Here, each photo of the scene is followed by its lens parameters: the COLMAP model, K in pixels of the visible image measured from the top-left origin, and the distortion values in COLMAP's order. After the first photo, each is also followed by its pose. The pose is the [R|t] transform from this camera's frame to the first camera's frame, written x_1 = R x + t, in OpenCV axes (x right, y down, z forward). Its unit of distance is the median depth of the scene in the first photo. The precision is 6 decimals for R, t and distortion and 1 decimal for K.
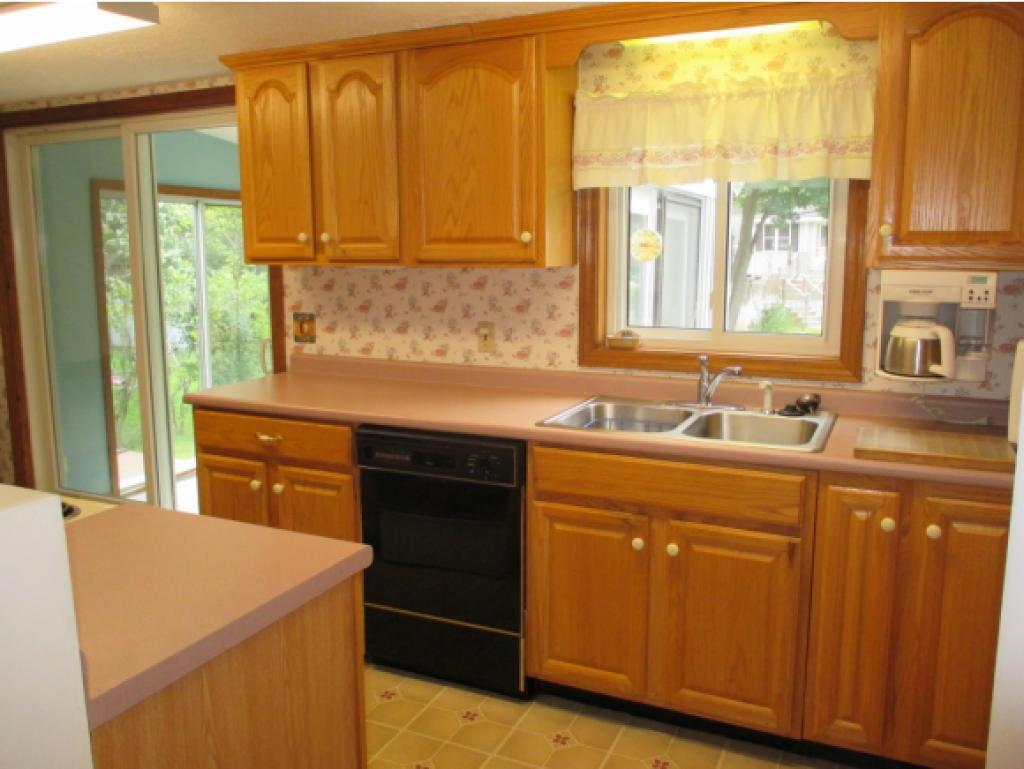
lens RADIAL K [[854.3, 0, 511.1], [0, 854.3, 381.4], [0, 0, 1]] dist [0.010471, 0.006011]
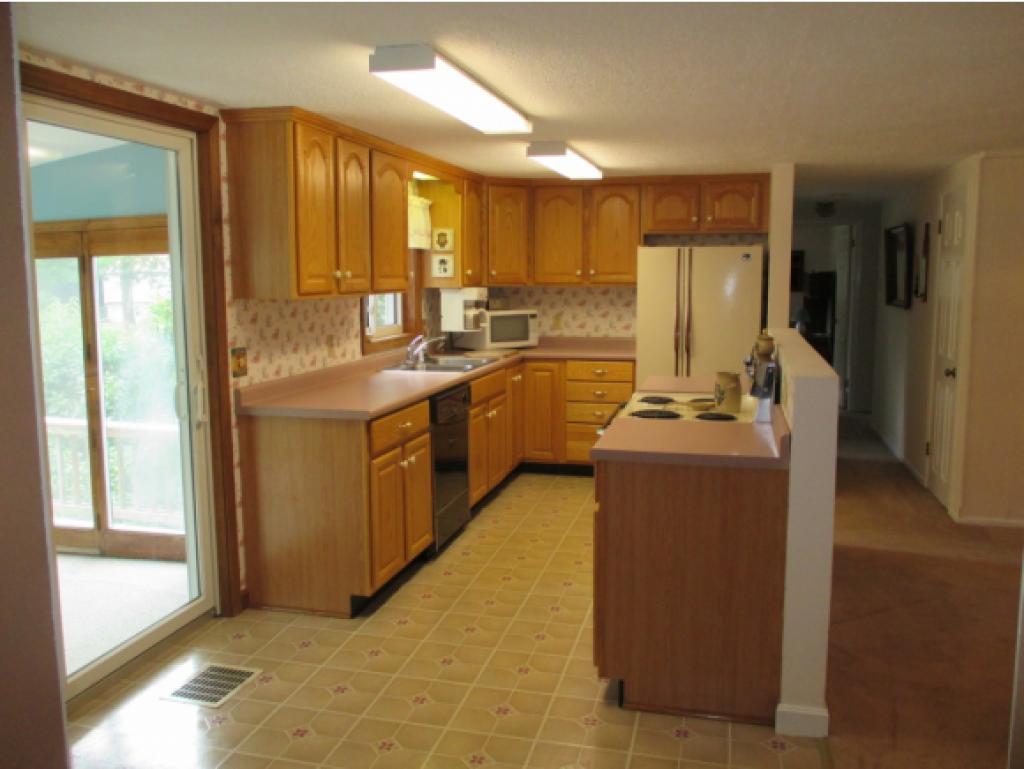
lens RADIAL K [[854.3, 0, 512.5], [0, 854.3, 383.4], [0, 0, 1]] dist [0.010471, 0.006011]
pose [[-0.189737, -0.125530, 0.973777, -1.341294], [0.152518, 0.975986, 0.155532, -0.151708], [-0.969917, 0.178029, -0.166035, 0.883744]]
